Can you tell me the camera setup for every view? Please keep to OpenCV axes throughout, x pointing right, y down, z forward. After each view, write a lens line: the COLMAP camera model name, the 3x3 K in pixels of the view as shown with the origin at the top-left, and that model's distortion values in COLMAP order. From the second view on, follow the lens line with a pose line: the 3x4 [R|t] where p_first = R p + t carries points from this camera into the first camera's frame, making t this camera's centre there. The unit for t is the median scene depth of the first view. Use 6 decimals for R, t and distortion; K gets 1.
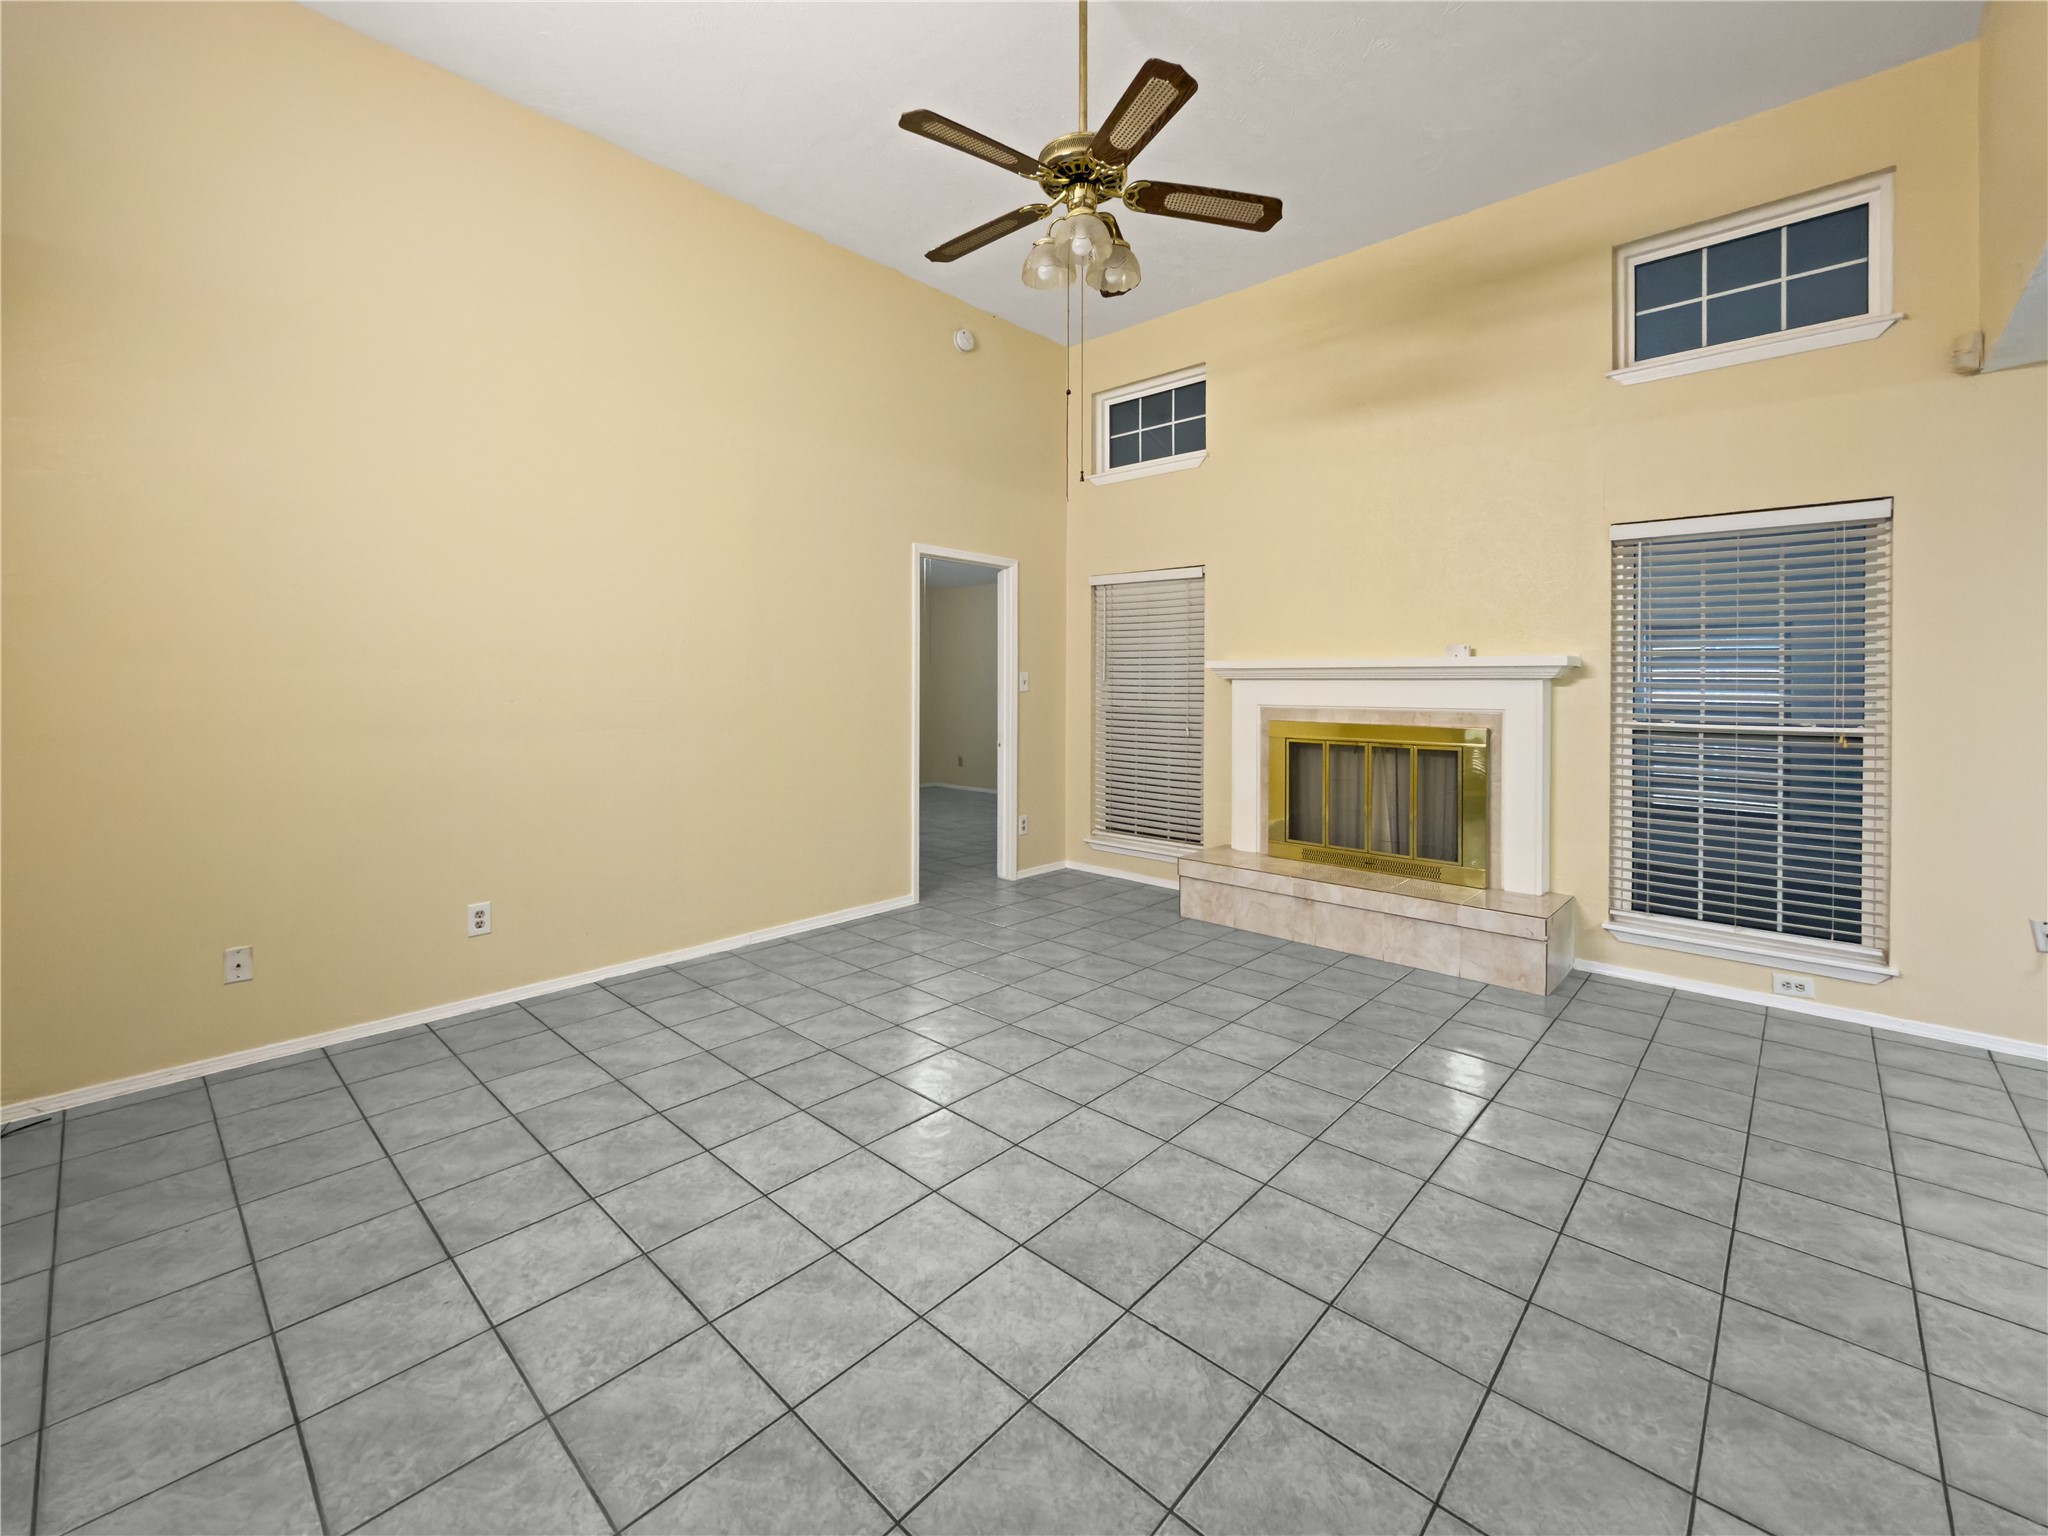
lens RADIAL K [[853.7, 0, 1022.3], [0, 853.7, 677.4], [0, 0, 1]] dist [0.000546, 0.000115]
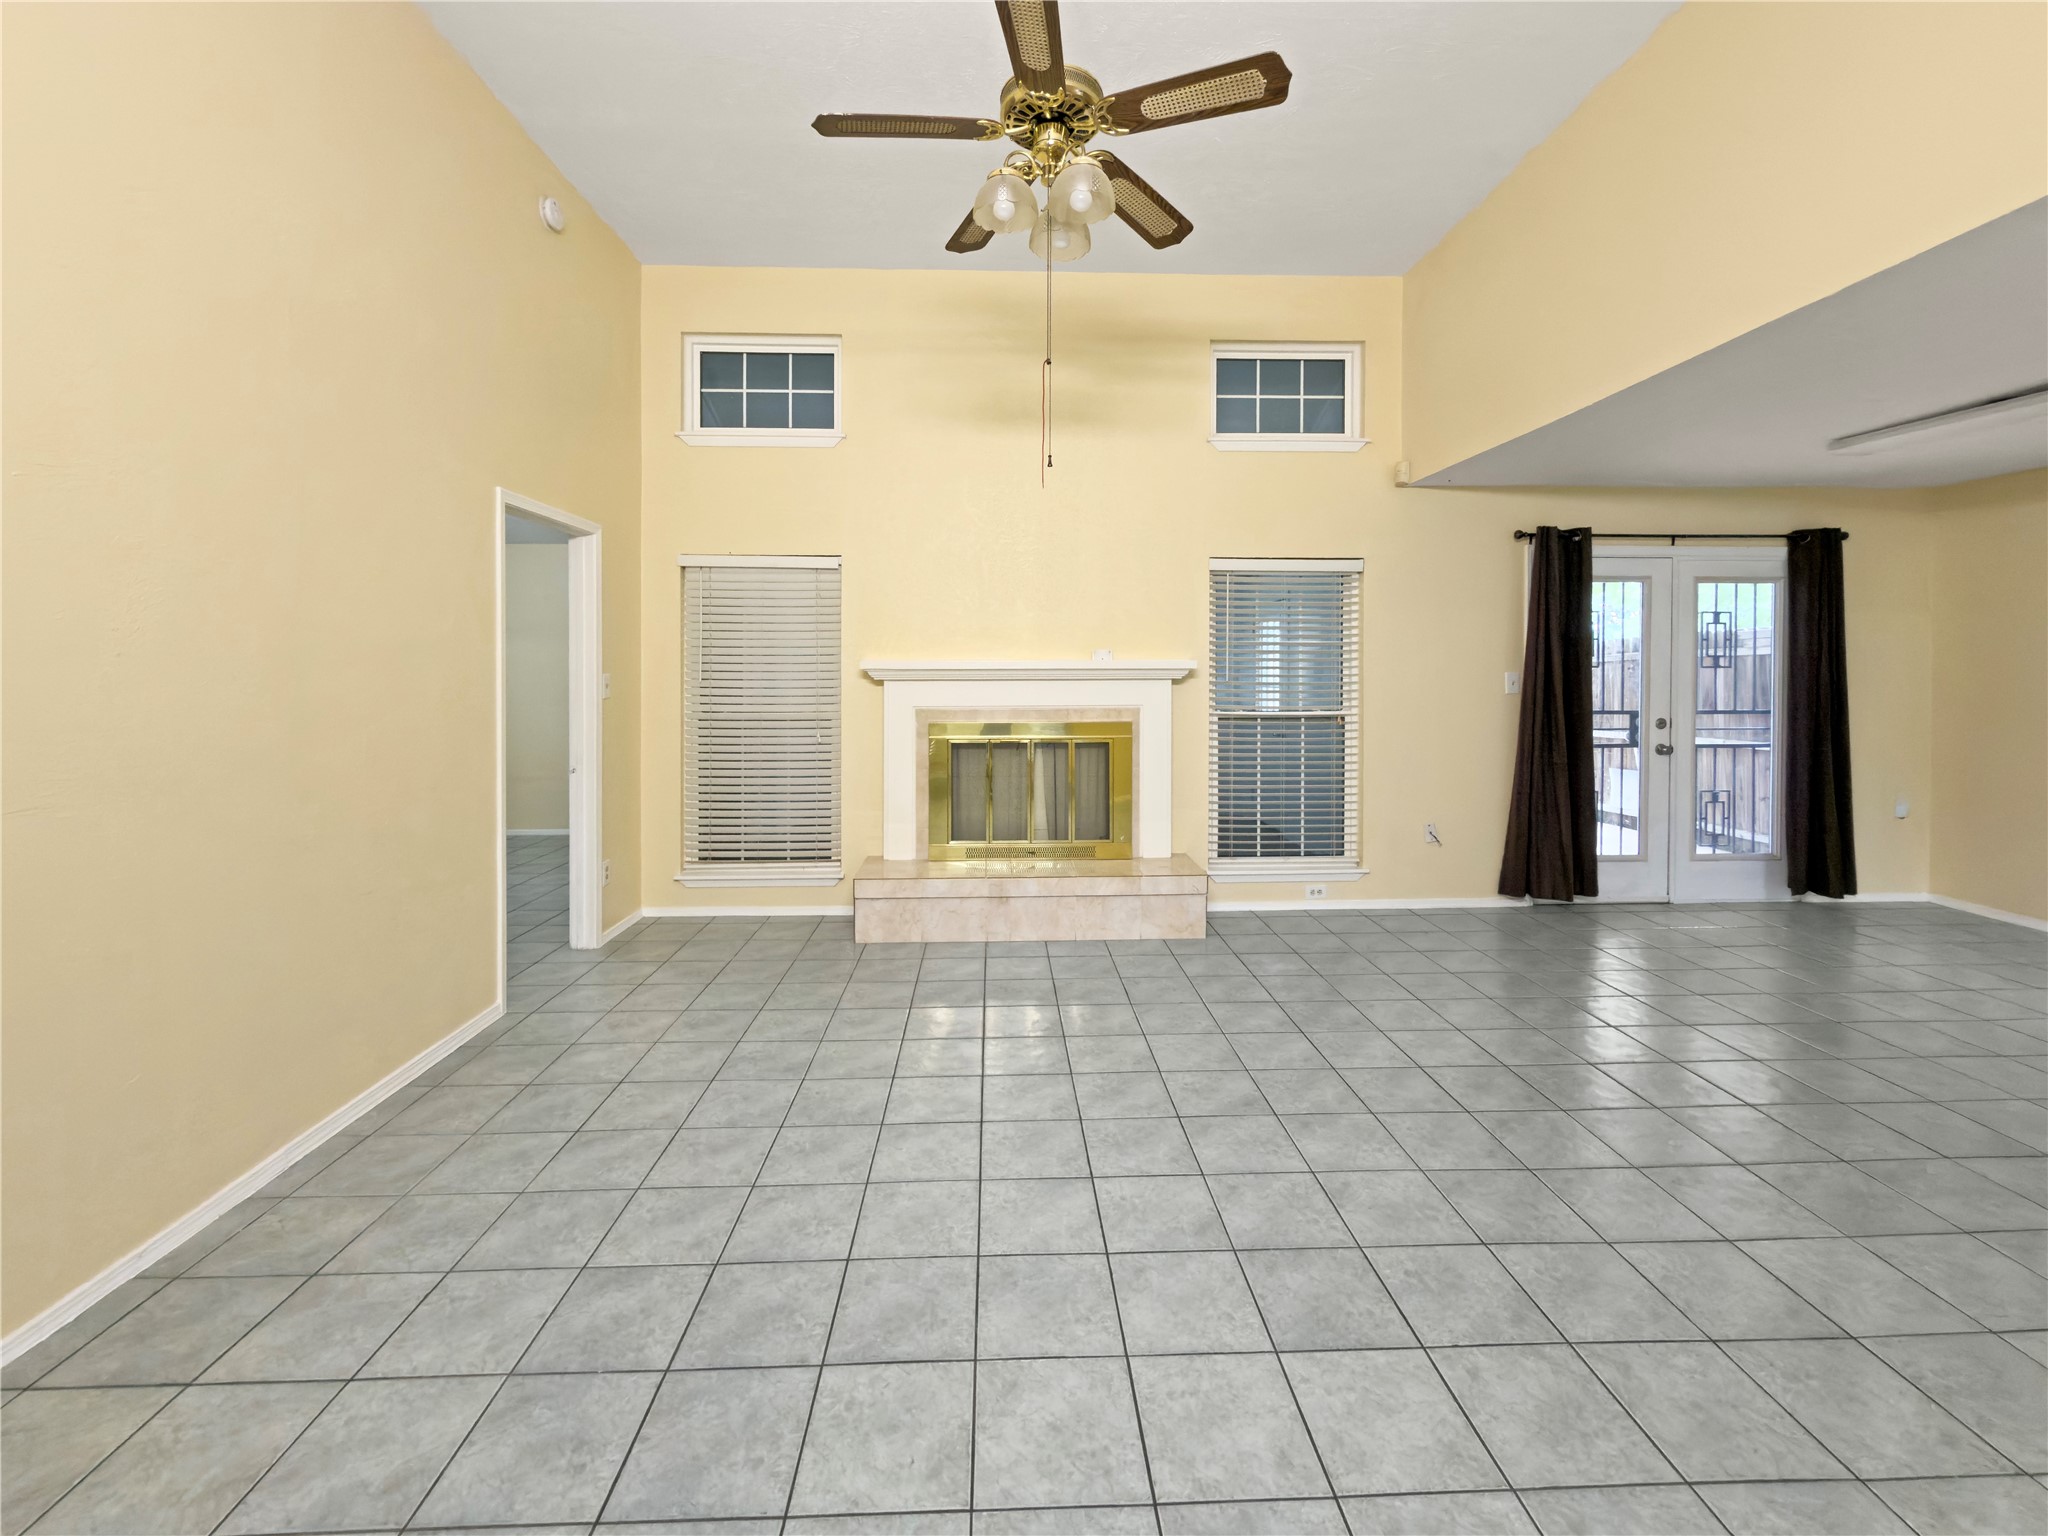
lens RADIAL K [[857.2, 0, 1021.8], [0, 857.2, 666.9], [0, 0, 1]] dist [0.001497, -0.000130]
pose [[0.710637, -0.002982, 0.703553, -0.460832], [0.001462, 0.999995, 0.002761, -0.021981], [-0.703558, -0.000934, 0.710637, 0.322560]]
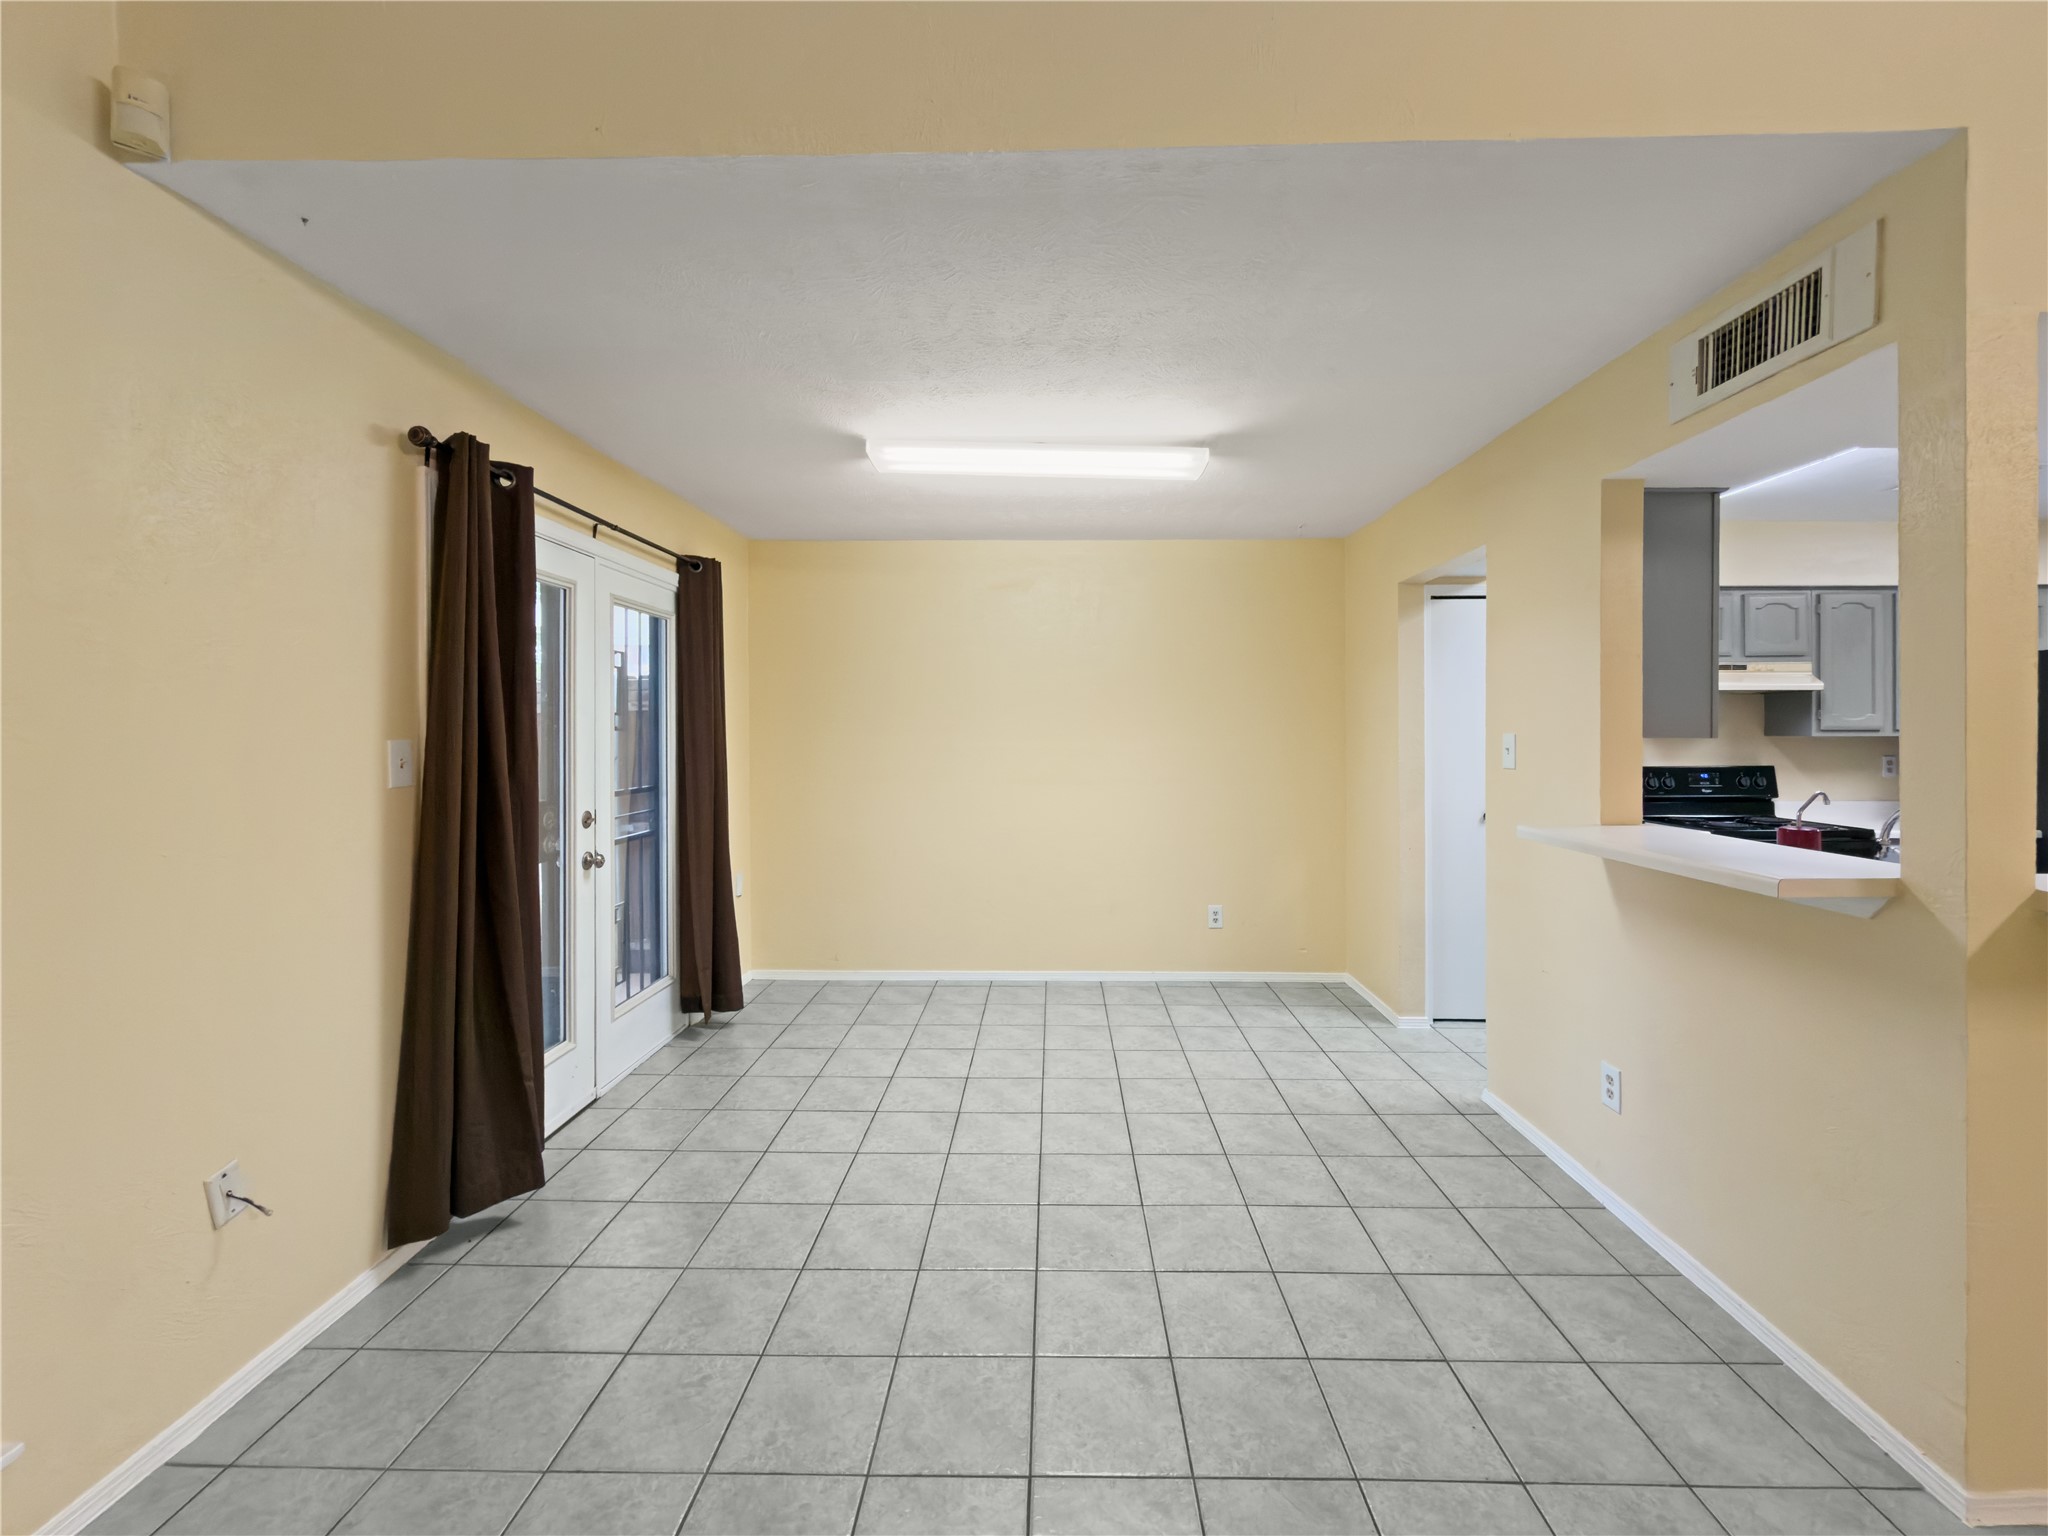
lens RADIAL K [[846.1, 0, 1036.0], [0, 846.1, 732.3], [0, 0, 1]] dist [-0.001719, -0.000468]
pose [[-0.668332, -0.004043, 0.743852, 0.343663], [-0.003664, 0.999991, 0.002144, -0.017359], [-0.743854, -0.001293, -0.668341, 0.839362]]
